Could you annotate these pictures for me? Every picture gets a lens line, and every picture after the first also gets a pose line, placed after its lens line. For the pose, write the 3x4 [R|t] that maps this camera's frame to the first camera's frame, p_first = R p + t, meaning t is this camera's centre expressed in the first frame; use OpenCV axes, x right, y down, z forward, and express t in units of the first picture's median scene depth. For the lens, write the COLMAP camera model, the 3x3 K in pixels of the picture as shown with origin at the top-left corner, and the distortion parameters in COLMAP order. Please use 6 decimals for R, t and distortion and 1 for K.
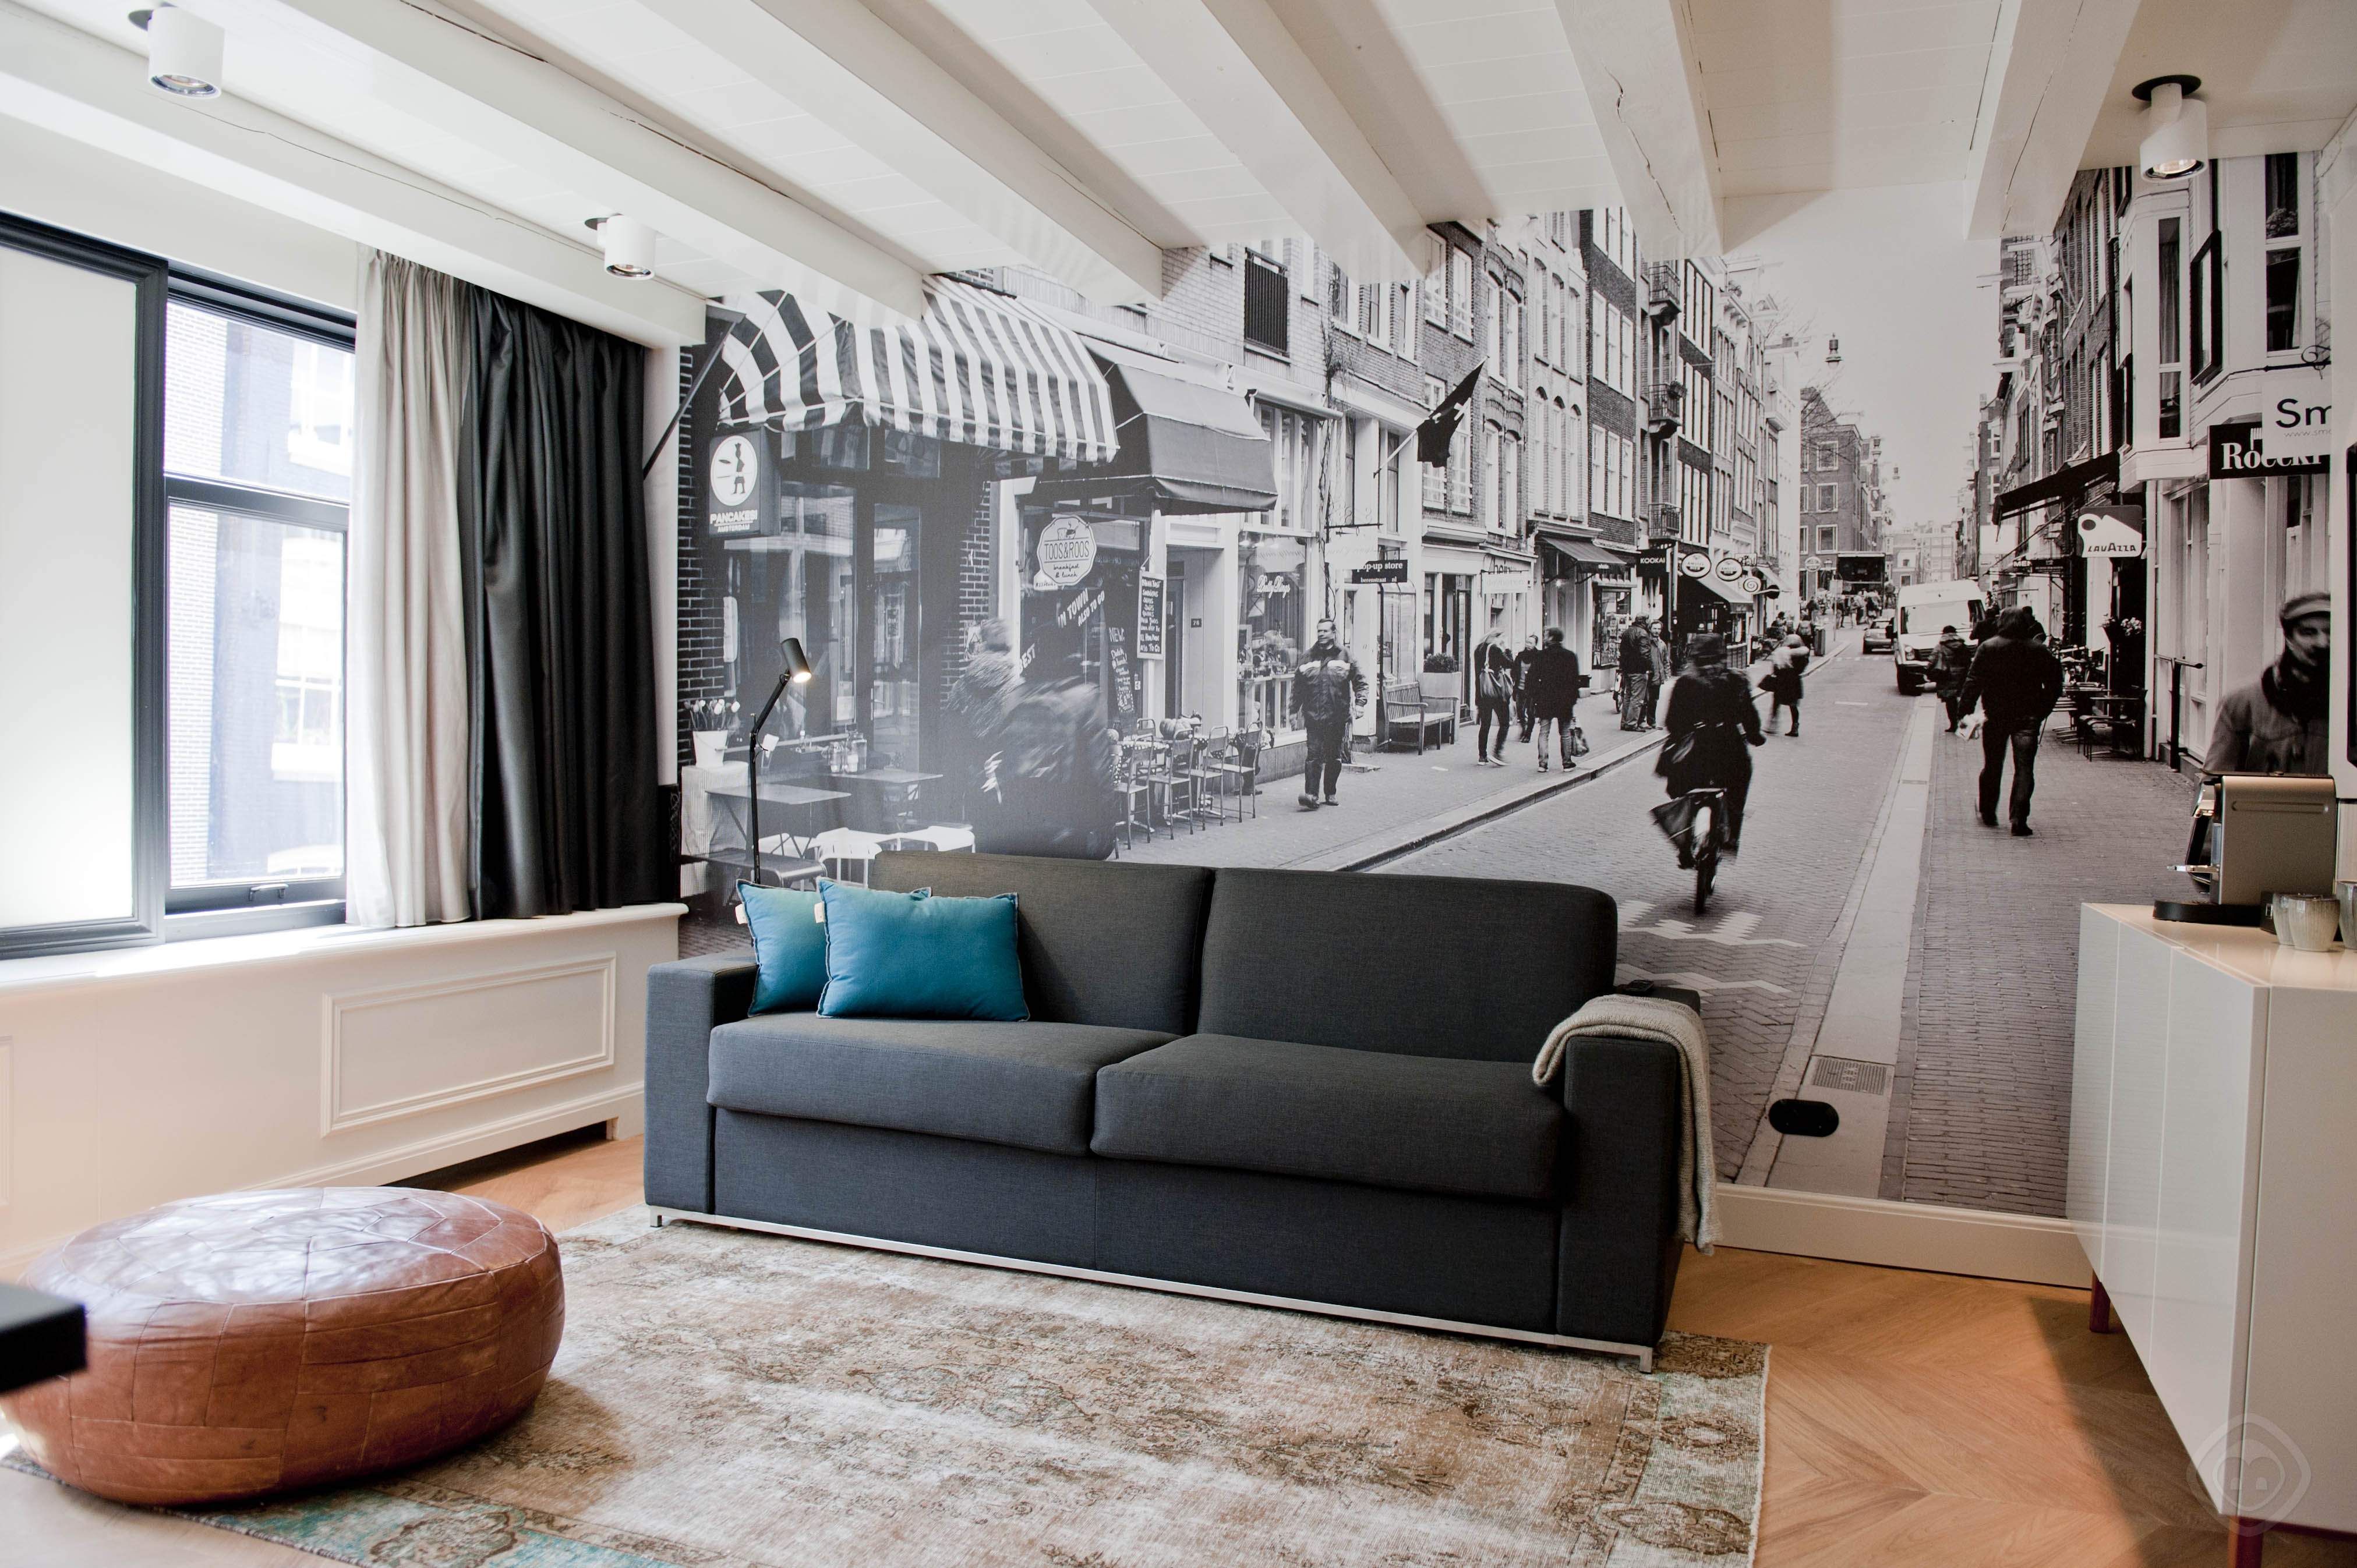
lens RADIAL K [[1693.0, 0, 1178.5], [0, 1693.0, 784.0], [0, 0, 1]] dist [-0.047658, -0.003552]
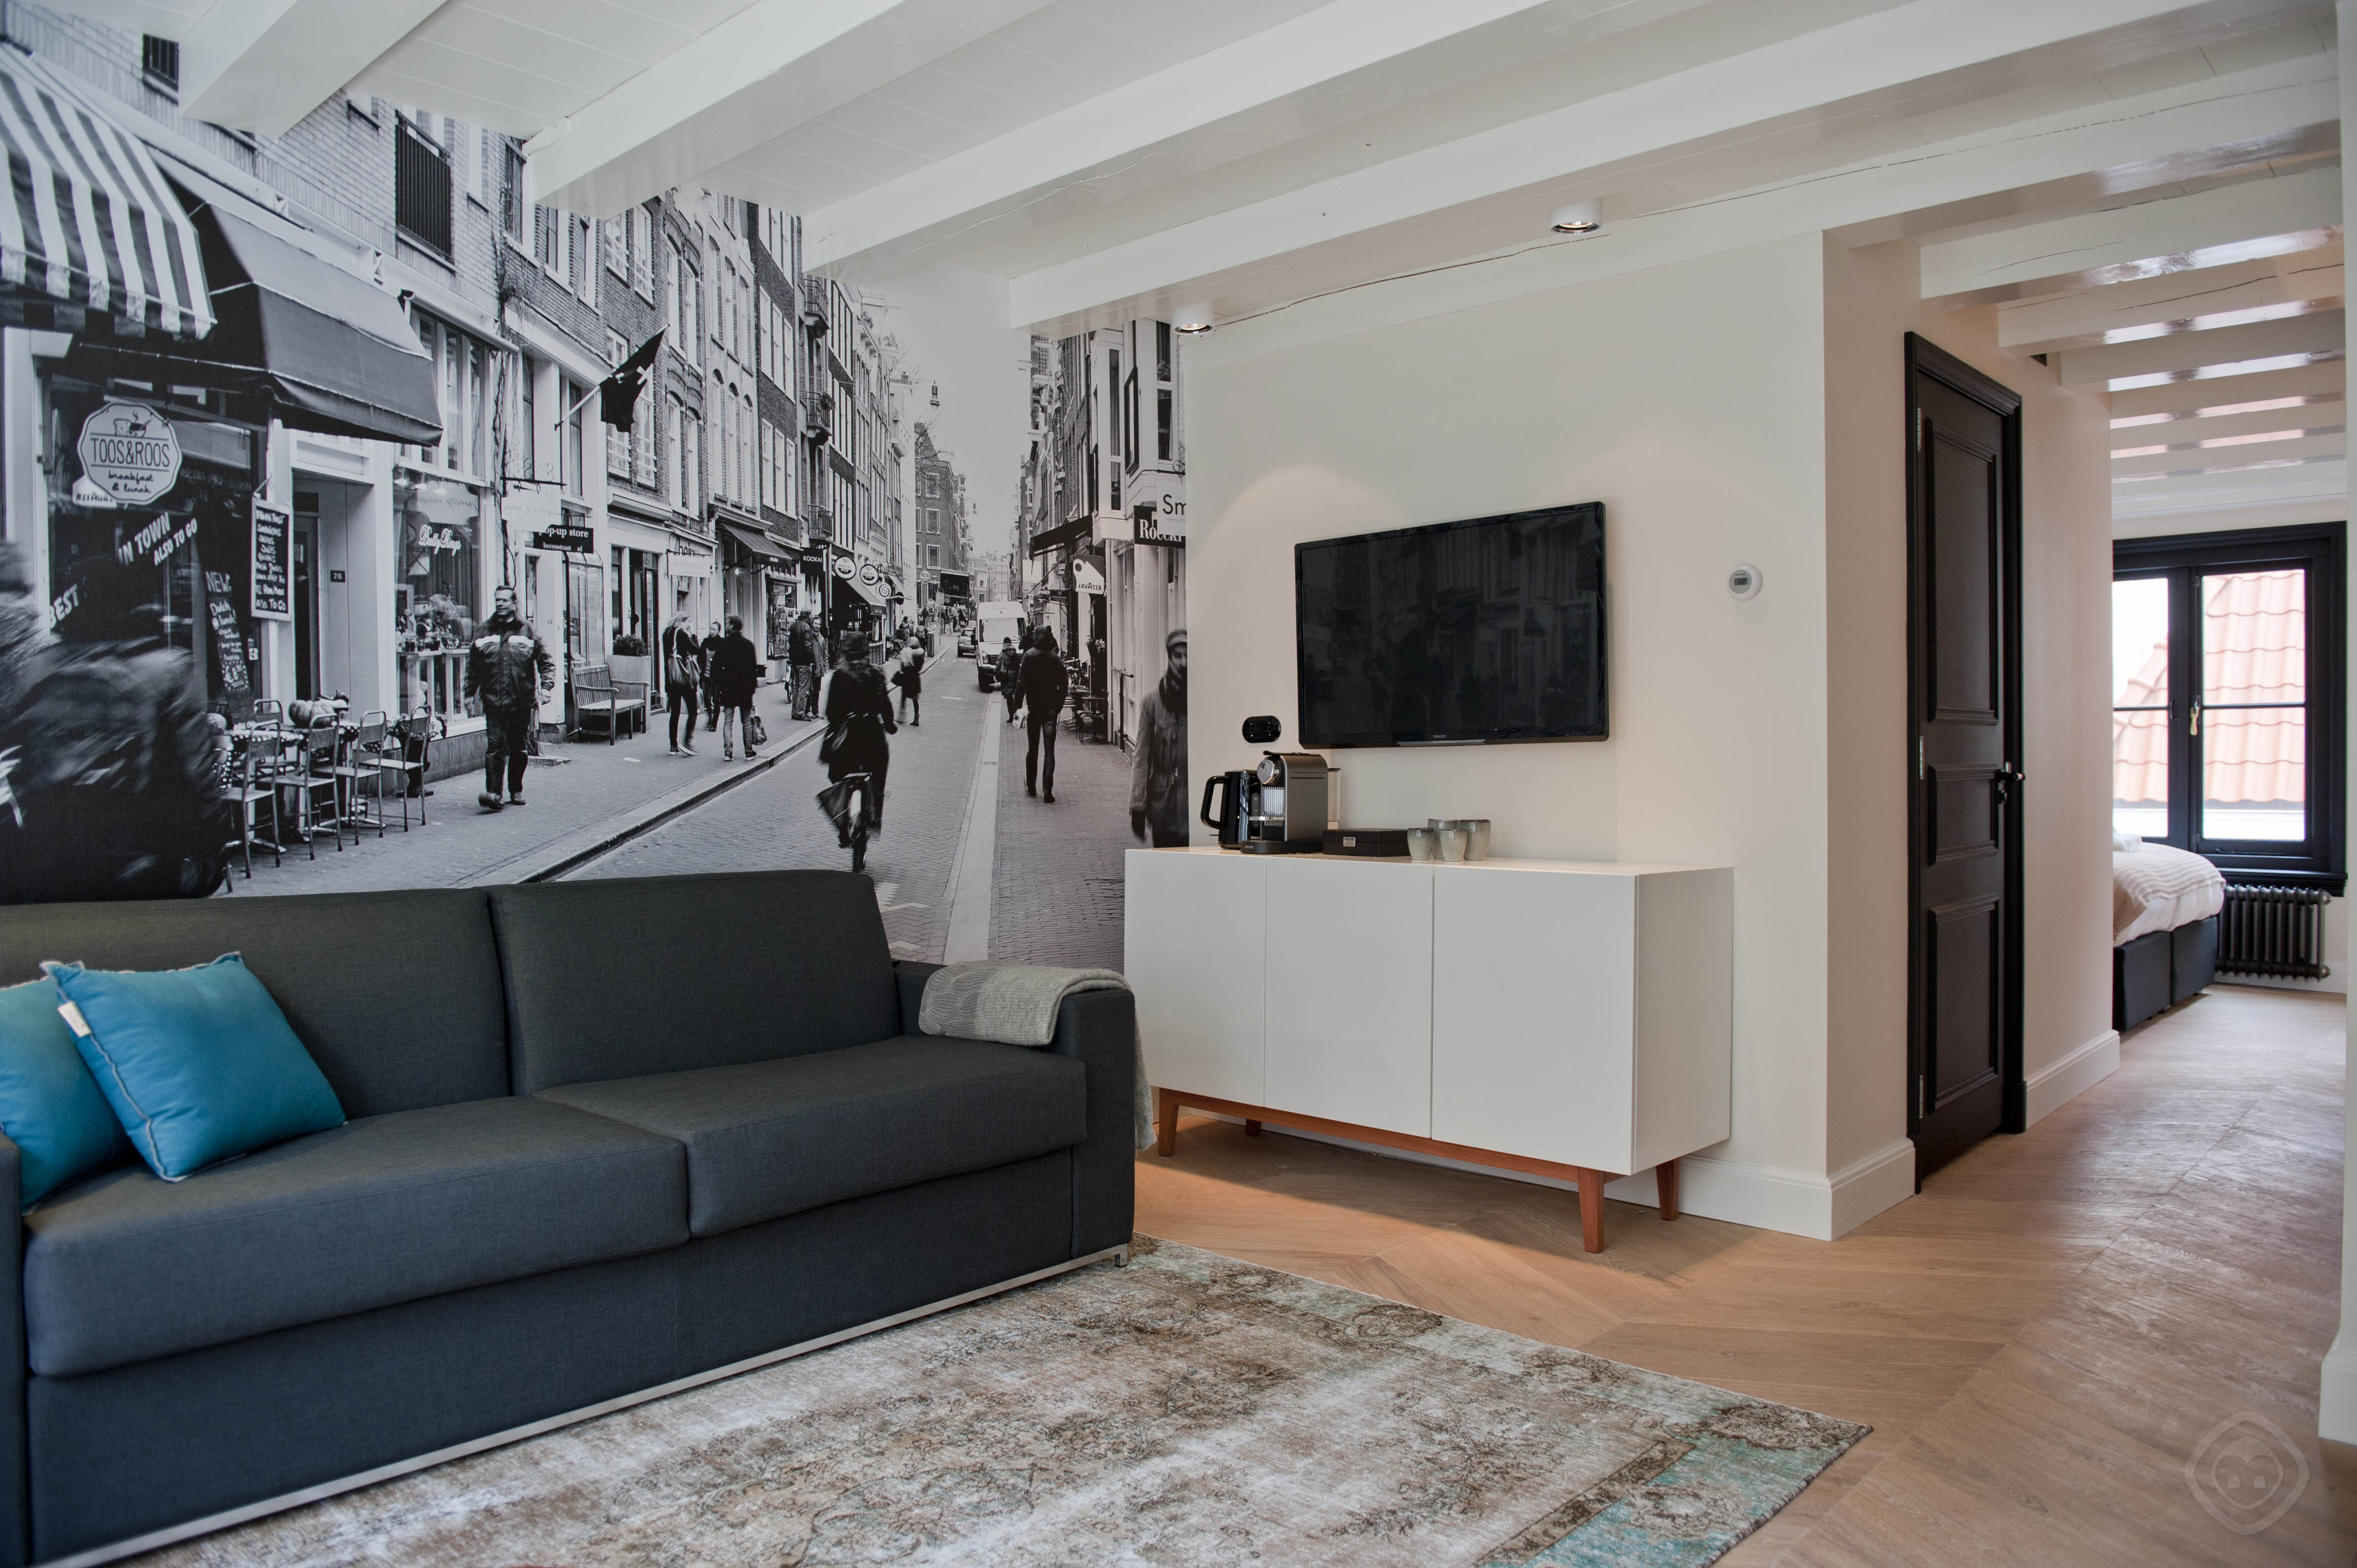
lens RADIAL K [[1593.7, 0, 1211.1], [0, 1593.7, 783.4], [0, 0, 1]] dist [-0.045234, -0.006436]
pose [[0.362389, -0.033515, 0.931424, -0.557563], [0.015302, 0.999432, 0.030009, -0.017857], [-0.931901, 0.003378, 0.362696, 0.404289]]
